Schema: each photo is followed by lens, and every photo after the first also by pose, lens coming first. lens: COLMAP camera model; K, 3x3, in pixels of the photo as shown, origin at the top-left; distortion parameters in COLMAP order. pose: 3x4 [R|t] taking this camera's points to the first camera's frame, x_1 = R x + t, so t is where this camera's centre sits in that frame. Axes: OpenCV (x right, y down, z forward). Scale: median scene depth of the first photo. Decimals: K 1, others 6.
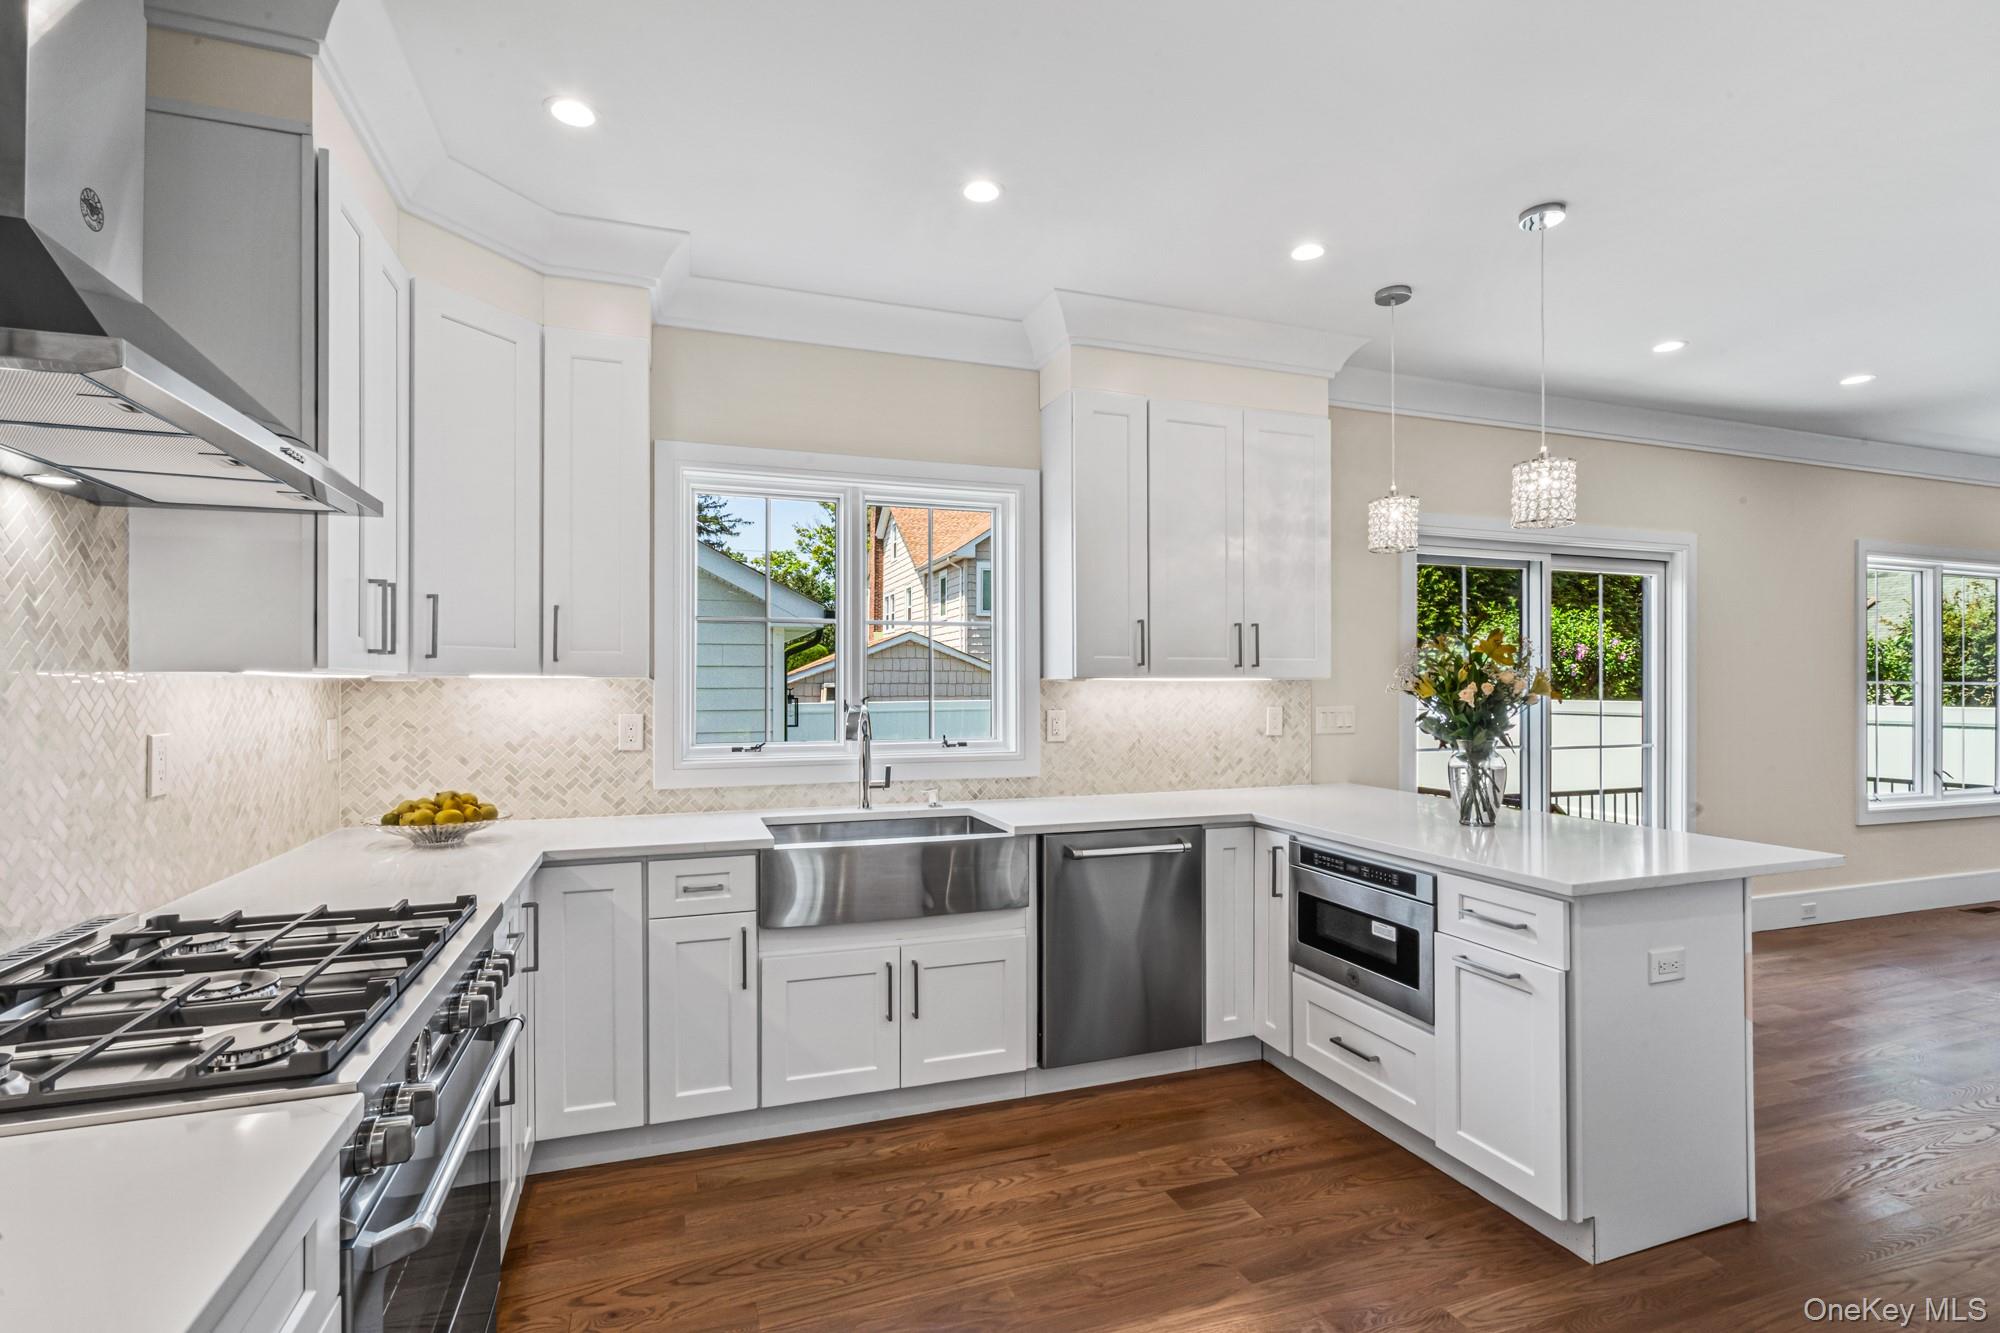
lens RADIAL K [[930.2, 0, 1000.5], [0, 930.2, 676.1], [0, 0, 1]] dist [-0.001172, 0.000556]
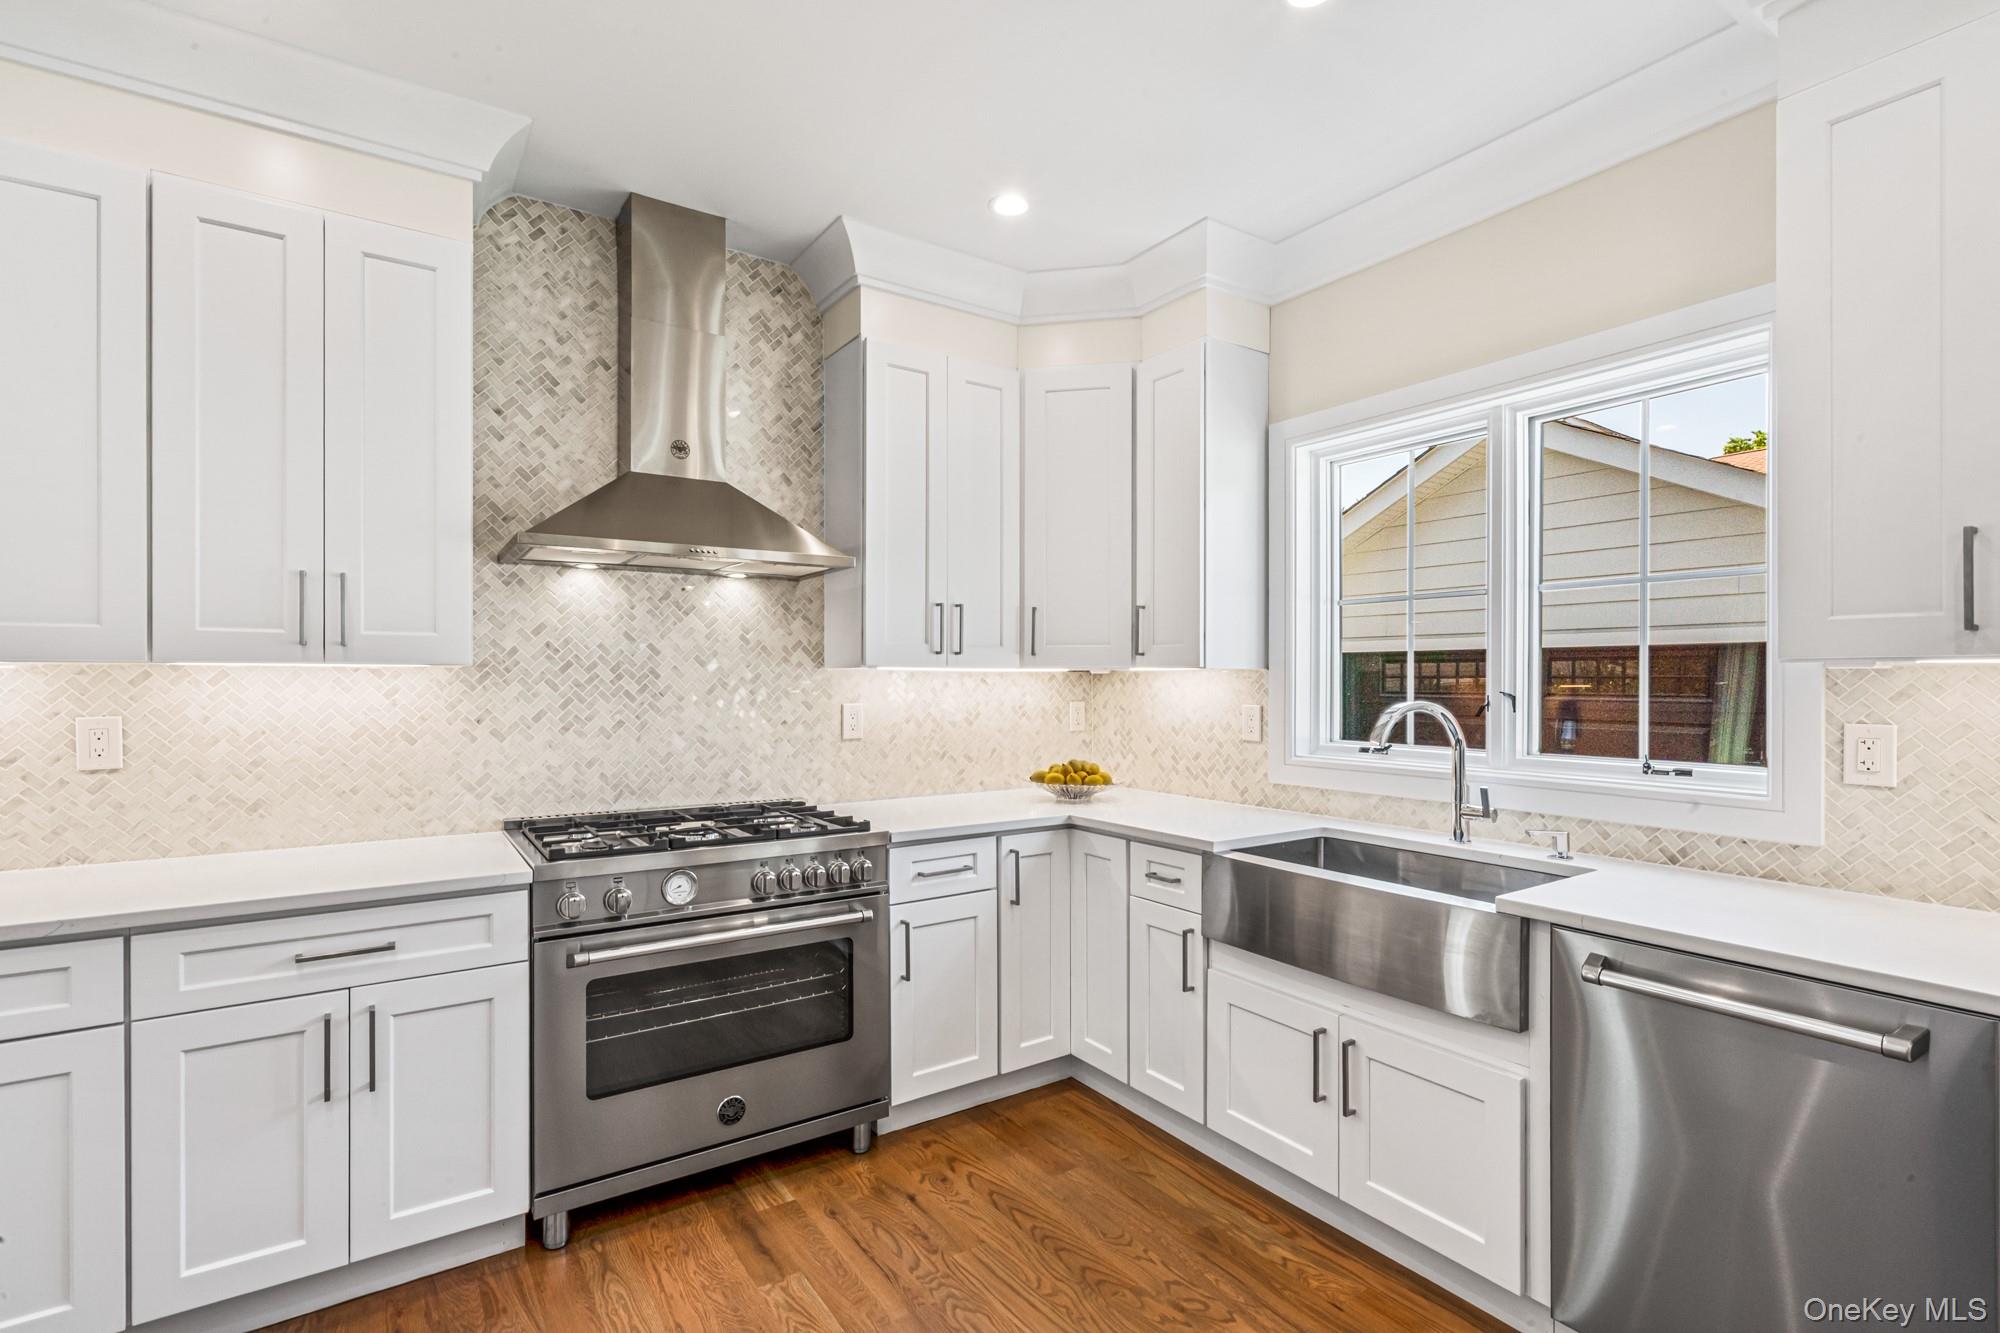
lens RADIAL K [[930.2, 0, 990.9], [0, 930.2, 676.1], [0, 0, 1]] dist [-0.001172, 0.000556]
pose [[0.244633, -0.002893, -0.969611, 0.572912], [0.008840, 0.999961, -0.000753, 0.008924], [0.969575, -0.008387, 0.244649, 0.539451]]
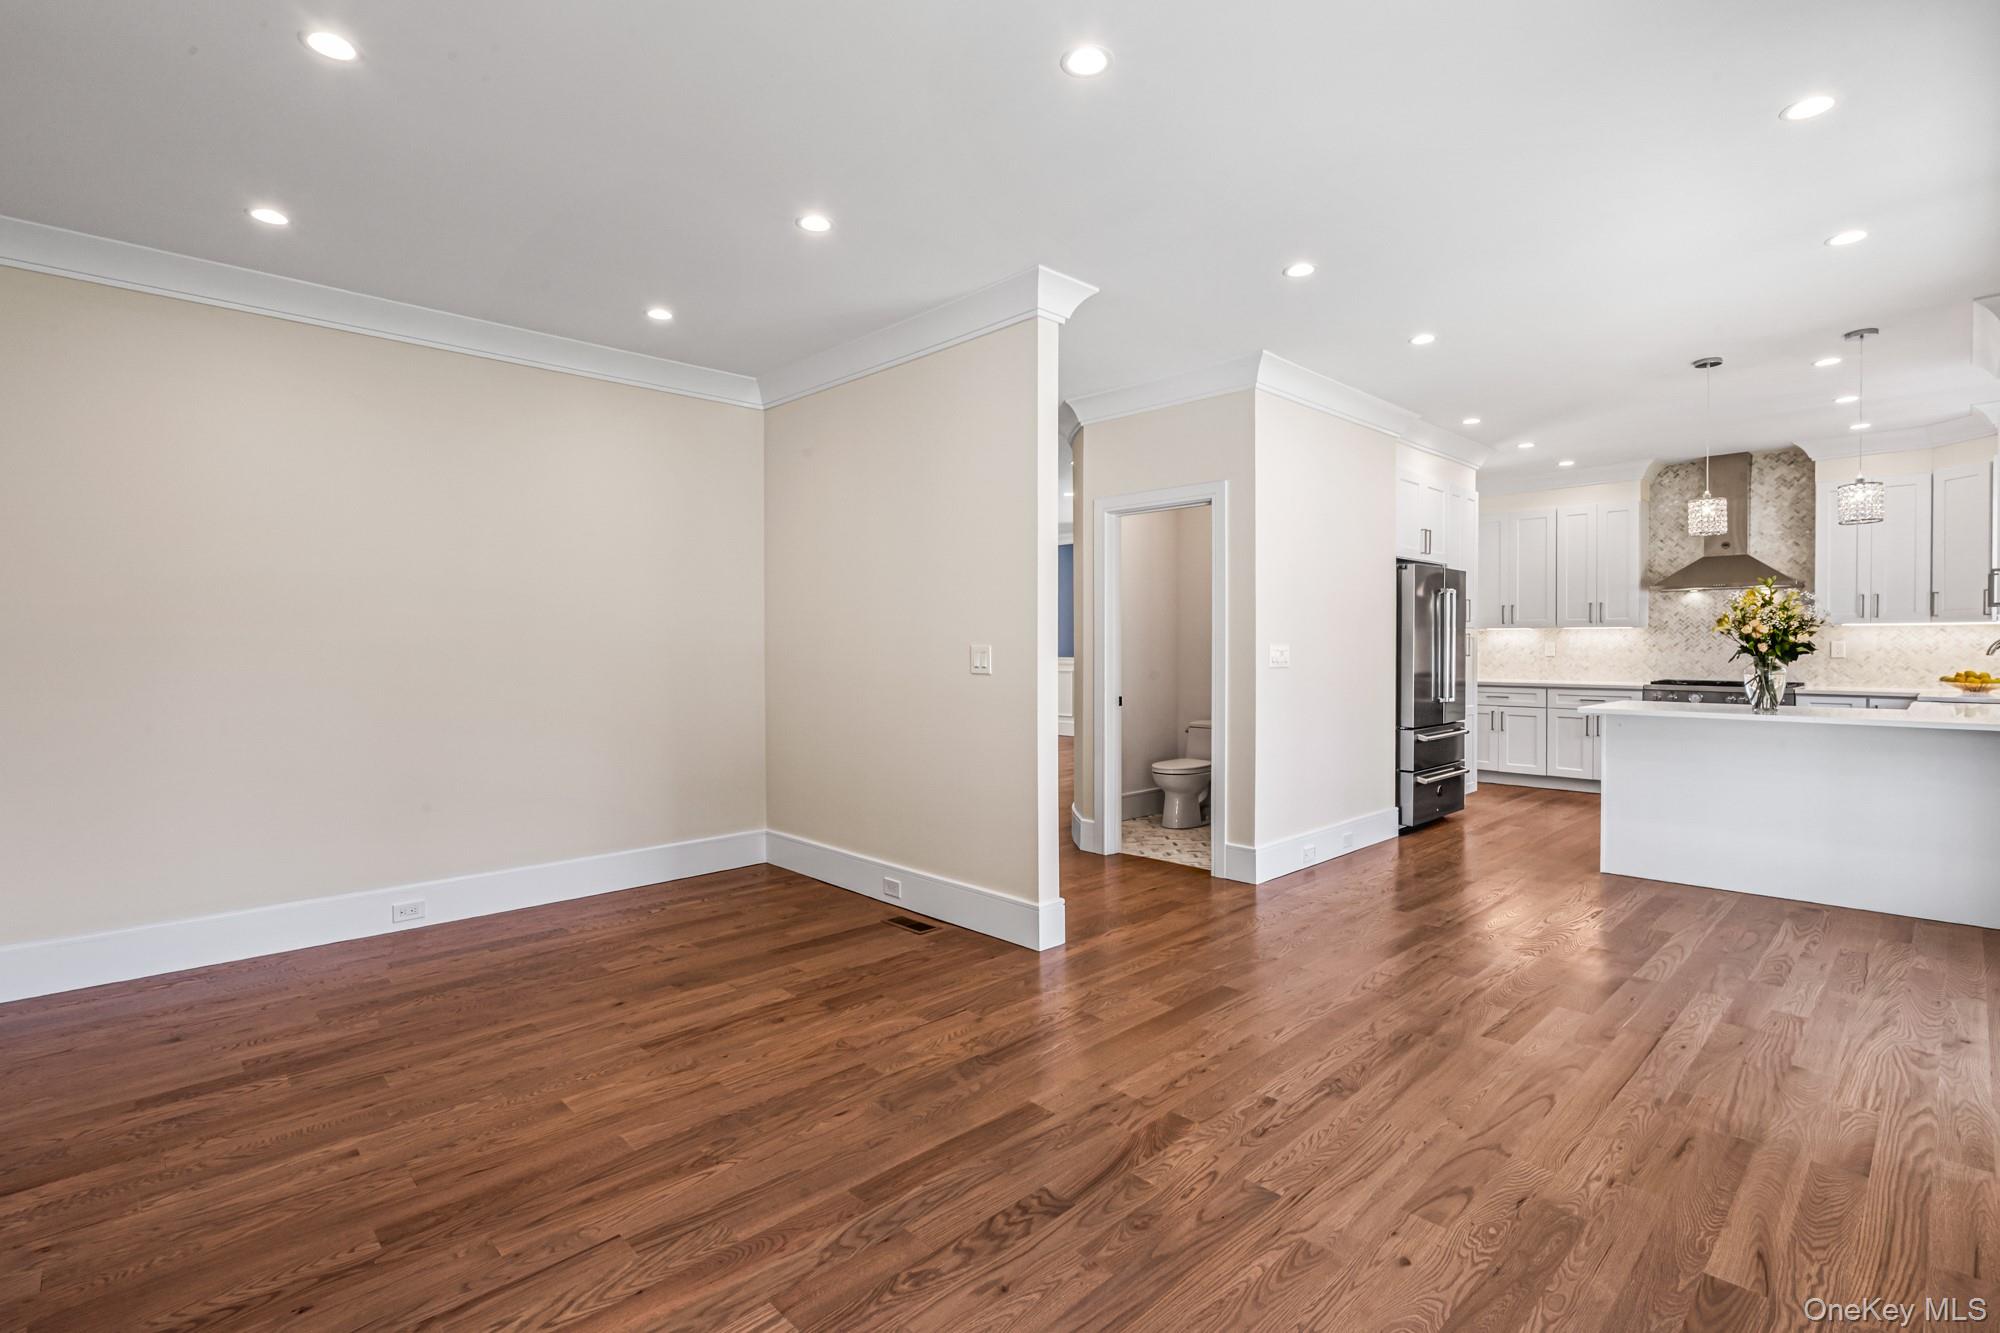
lens RADIAL K [[930.2, 0, 991.9], [0, 930.2, 661.8], [0, 0, 1]] dist [-0.001172, 0.000556]
pose [[-0.908680, -0.001595, -0.417489, 2.511387], [-0.002601, 0.999995, 0.001842, 0.097105], [0.417484, 0.002760, -0.908680, 1.976397]]
